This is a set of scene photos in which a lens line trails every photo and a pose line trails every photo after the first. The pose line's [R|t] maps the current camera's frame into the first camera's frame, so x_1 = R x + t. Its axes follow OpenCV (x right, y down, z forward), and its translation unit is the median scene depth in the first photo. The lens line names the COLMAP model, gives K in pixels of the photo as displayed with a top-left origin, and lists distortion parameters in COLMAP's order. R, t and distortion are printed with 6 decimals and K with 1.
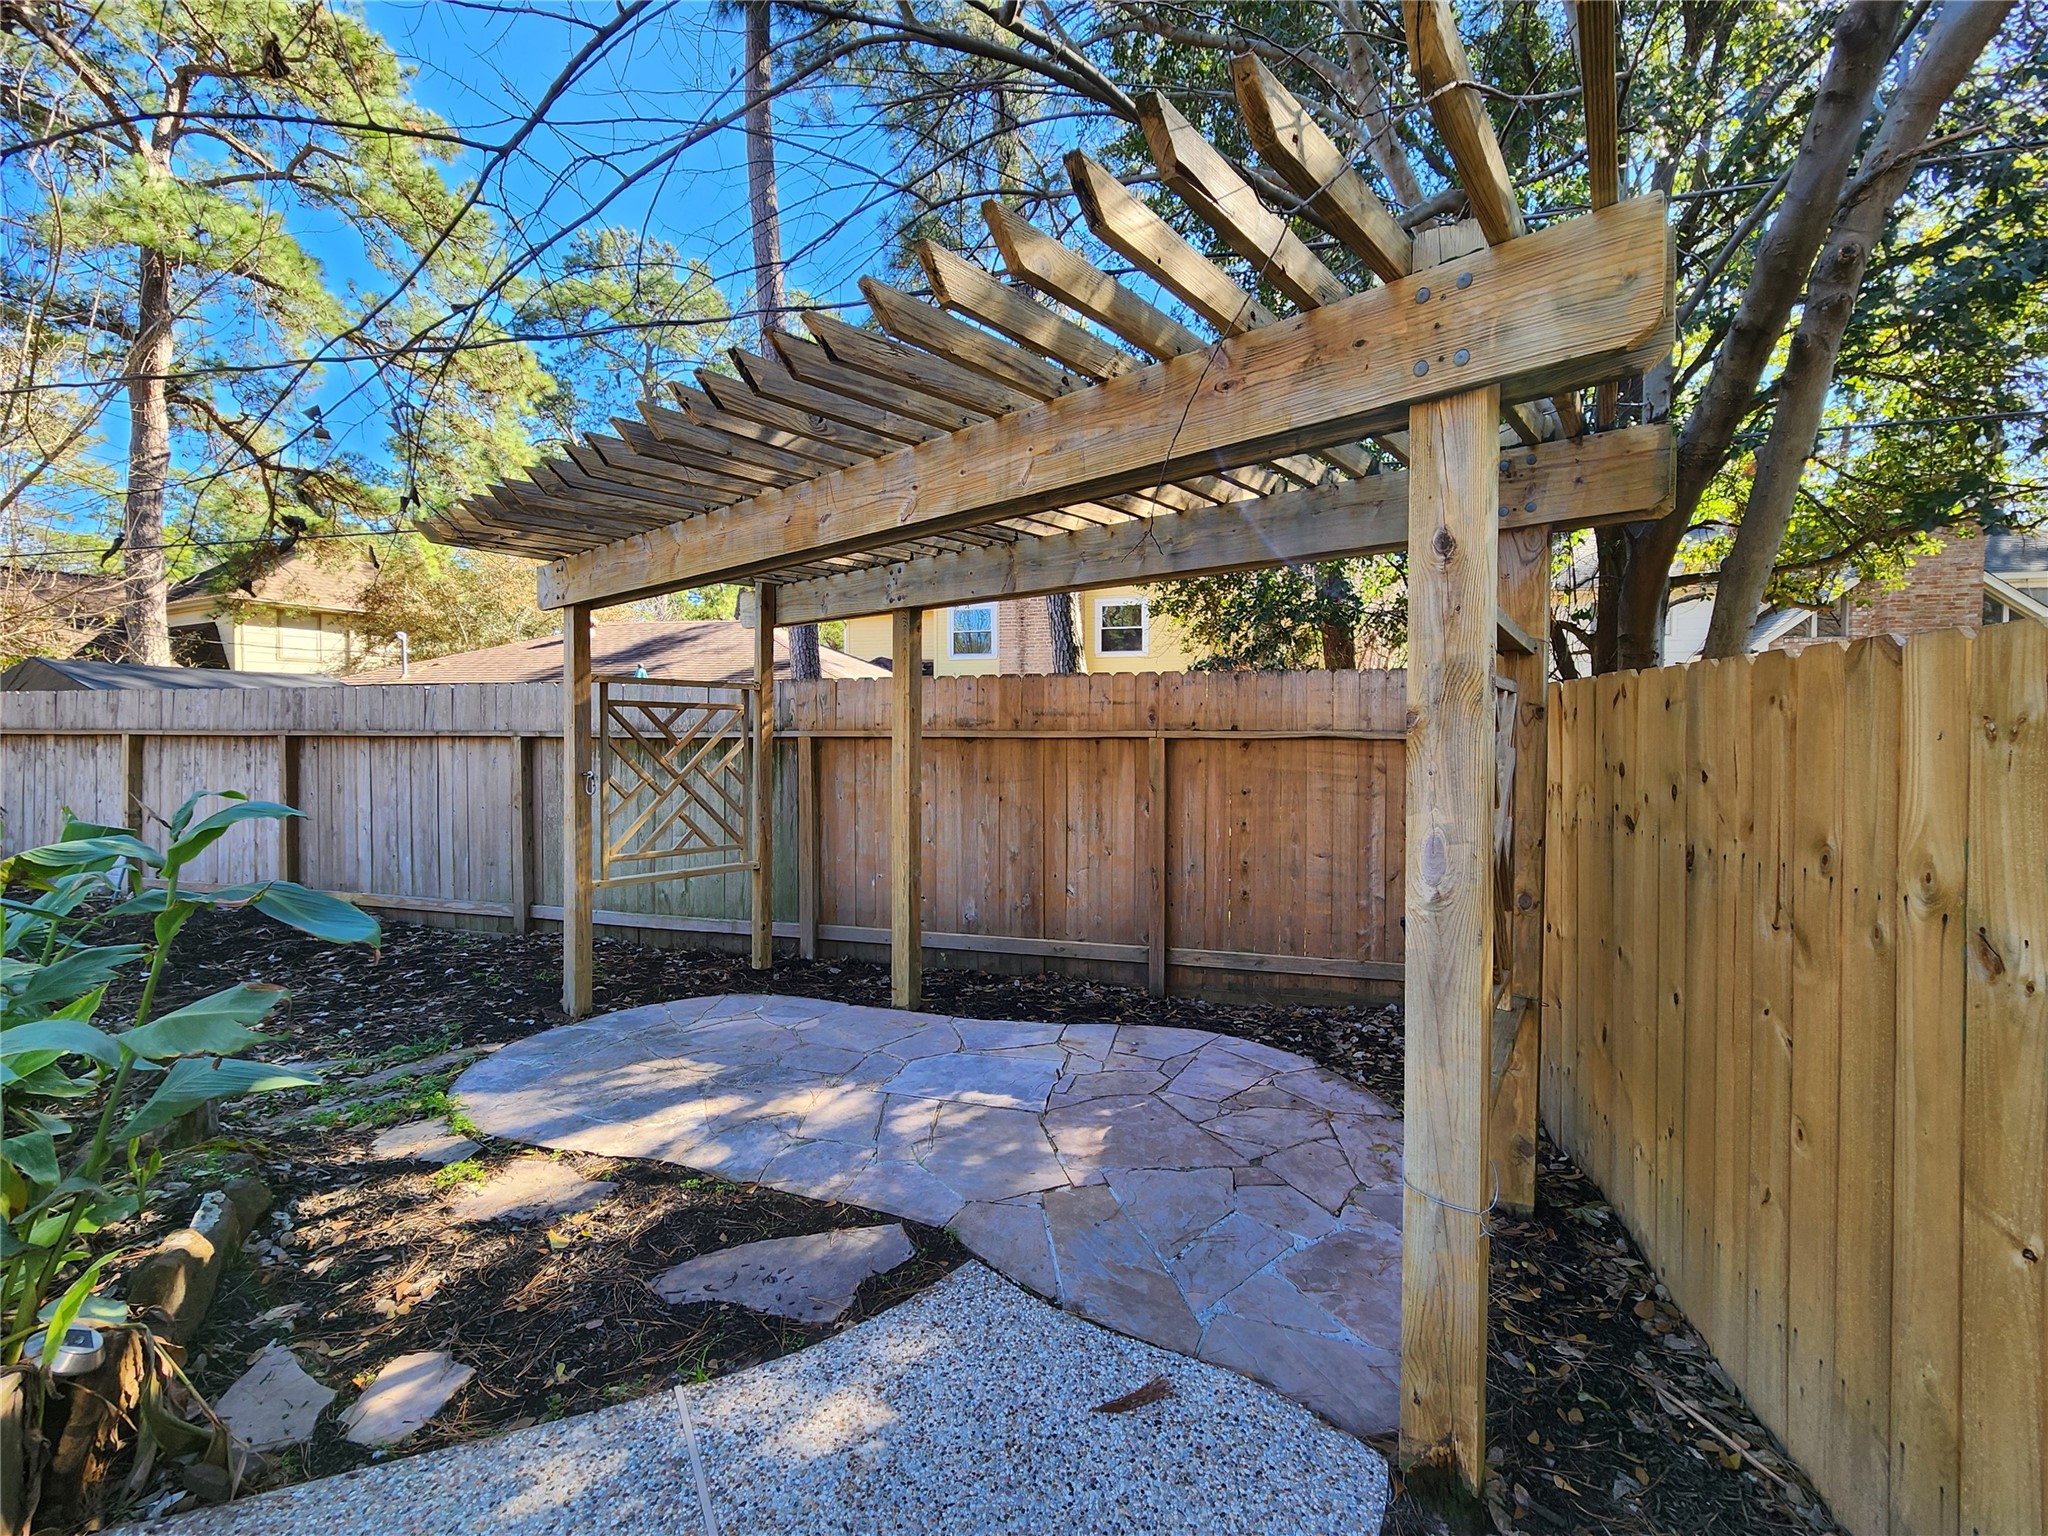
lens RADIAL K [[866.6, 0, 1007.2], [0, 866.6, 793.1], [0, 0, 1]] dist [0.032930, -0.000074]
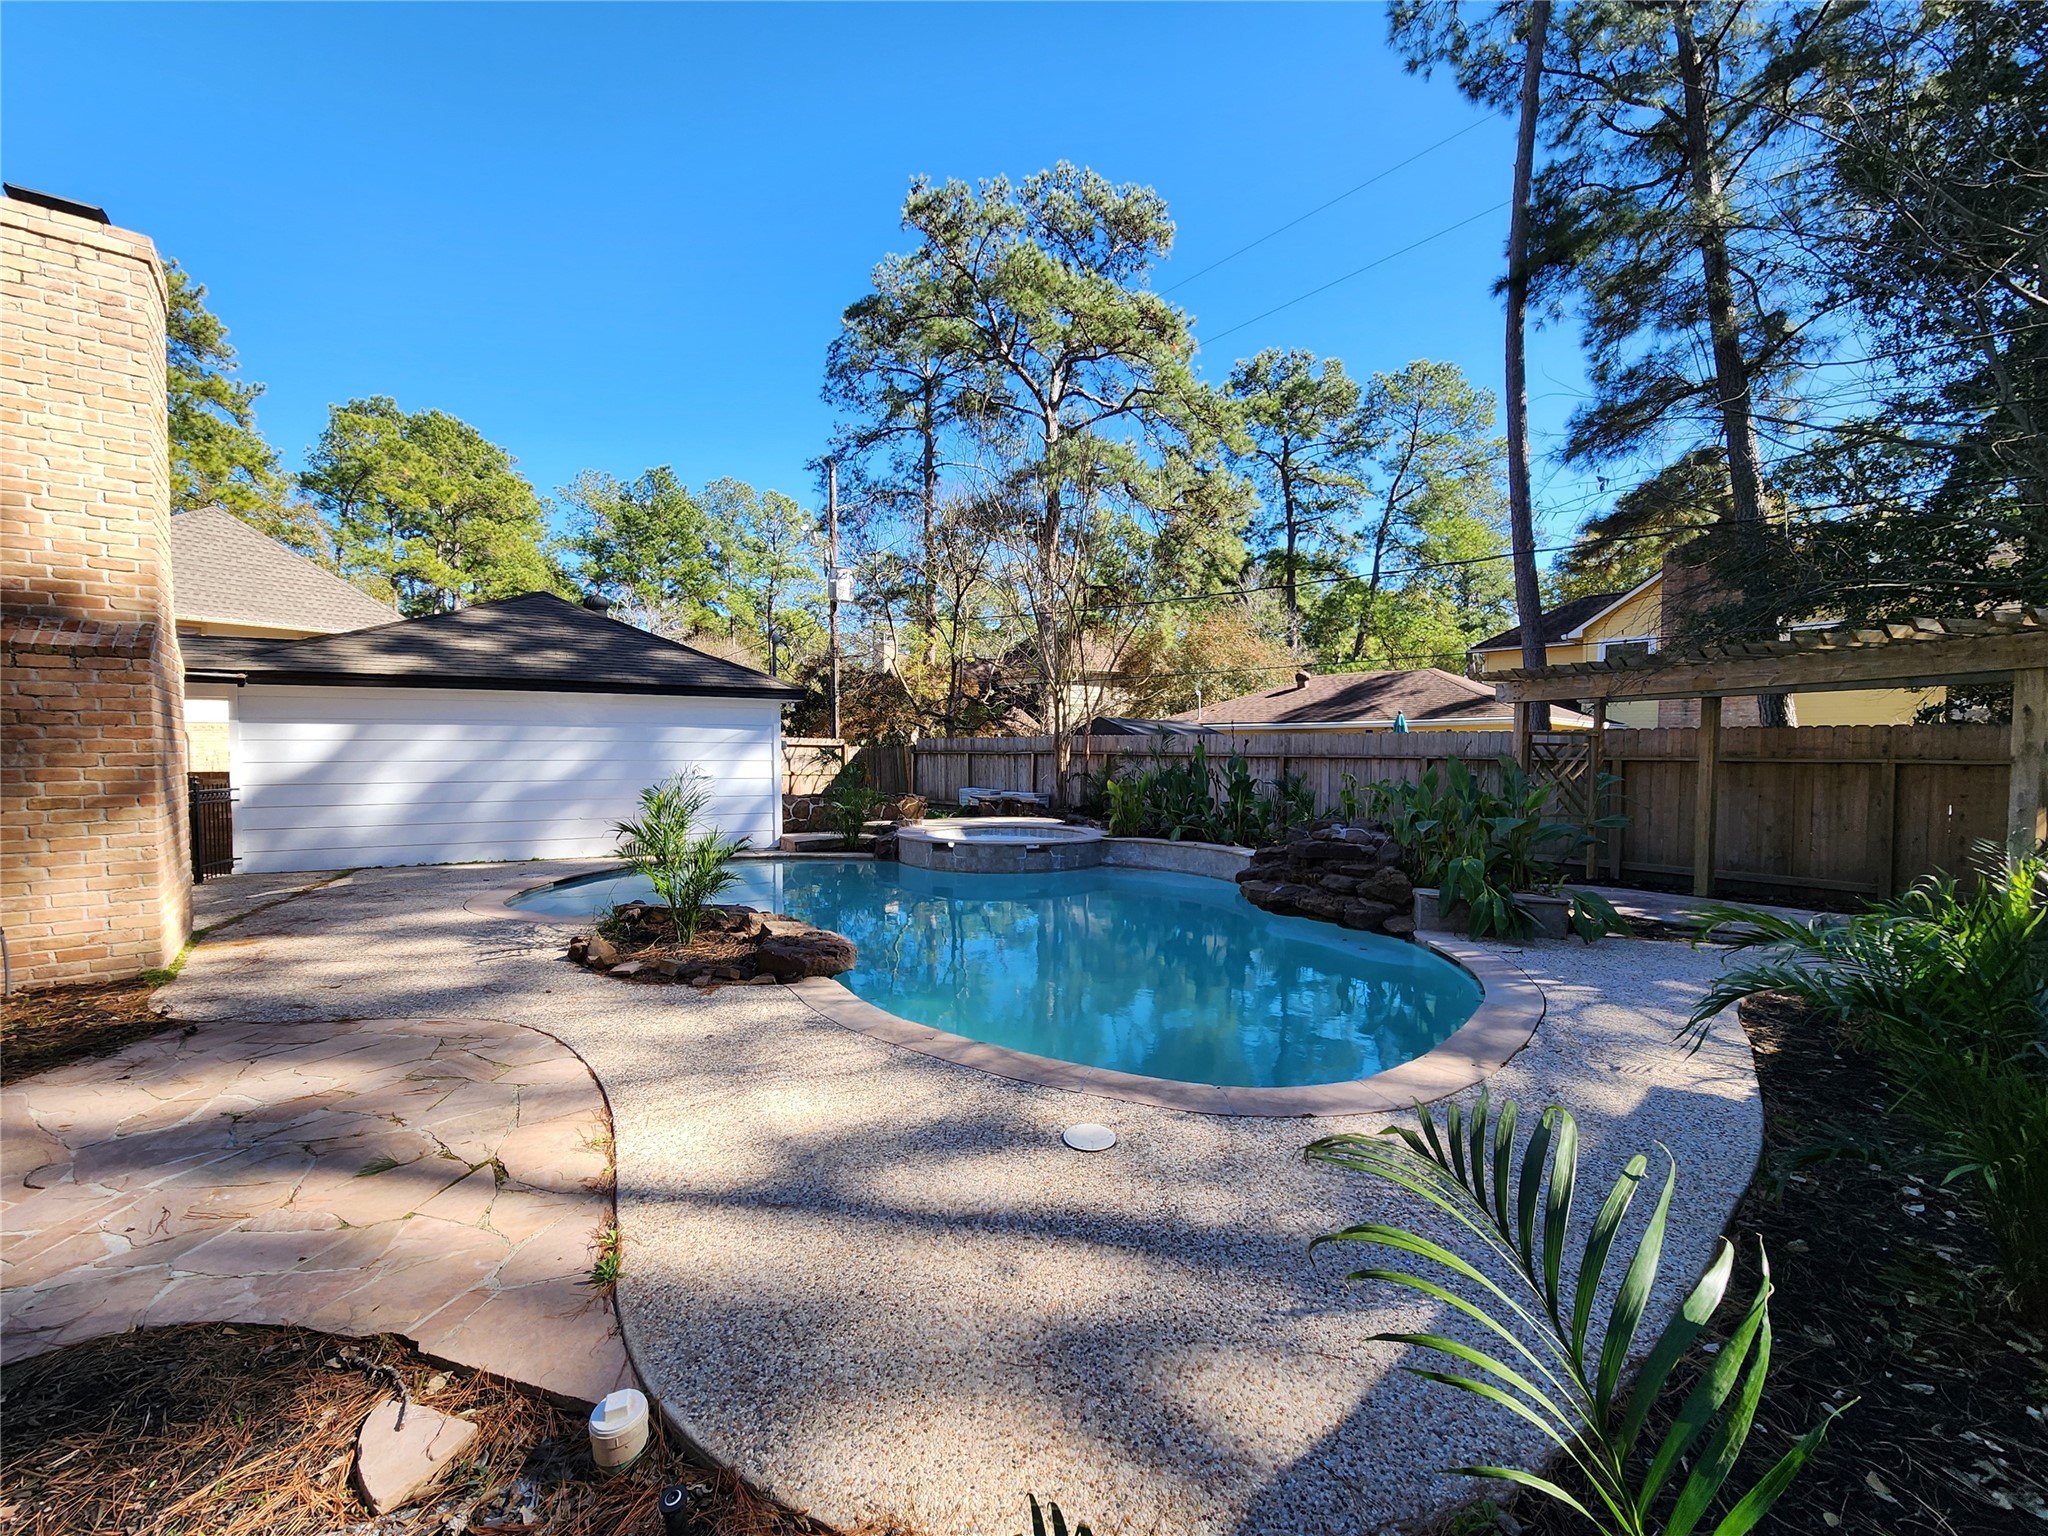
lens RADIAL K [[866.6, 0, 1007.2], [0, 866.6, 793.1], [0, 0, 1]] dist [0.032930, -0.000074]
pose [[0.834055, 0.034317, -0.550613, -0.302036], [-0.046686, 0.998874, -0.008463, 0.090629], [0.549703, 0.032765, 0.834717, -1.416223]]
